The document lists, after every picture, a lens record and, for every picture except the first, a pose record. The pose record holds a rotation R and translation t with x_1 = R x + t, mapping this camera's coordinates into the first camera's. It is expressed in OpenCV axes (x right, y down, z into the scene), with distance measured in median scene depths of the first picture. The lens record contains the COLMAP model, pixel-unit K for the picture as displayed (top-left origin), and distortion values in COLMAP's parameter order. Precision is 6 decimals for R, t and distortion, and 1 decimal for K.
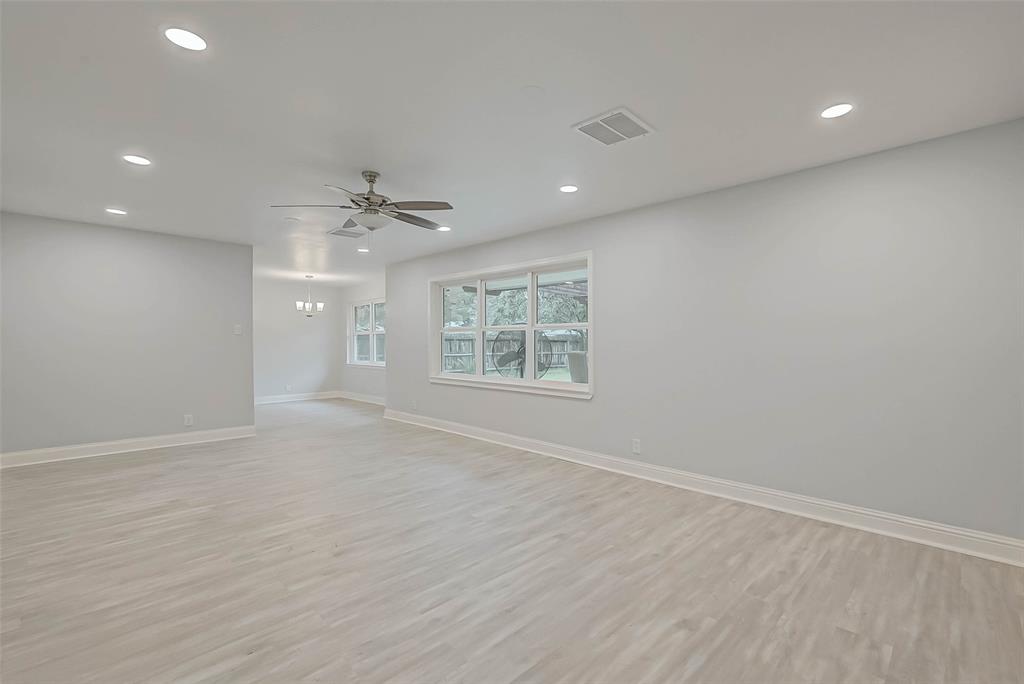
lens RADIAL K [[454.3, 0, 529.2], [0, 454.3, 342.9], [0, 0, 1]] dist [0.003415, 0.001555]
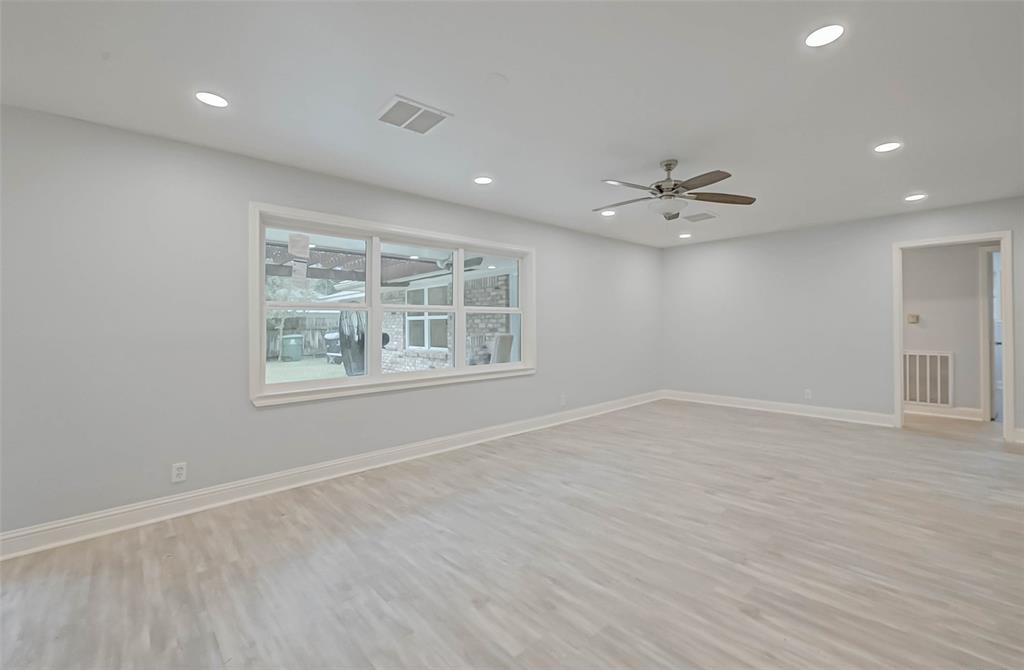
lens RADIAL K [[443.9, 0, 532.8], [0, 443.9, 338.8], [0, 0, 1]] dist [0.002855, 0.001160]
pose [[0.024126, -0.035418, 0.999081, -1.449873], [0.010688, 0.999324, 0.035168, -0.012897], [-0.999652, 0.009829, 0.024489, 1.375567]]
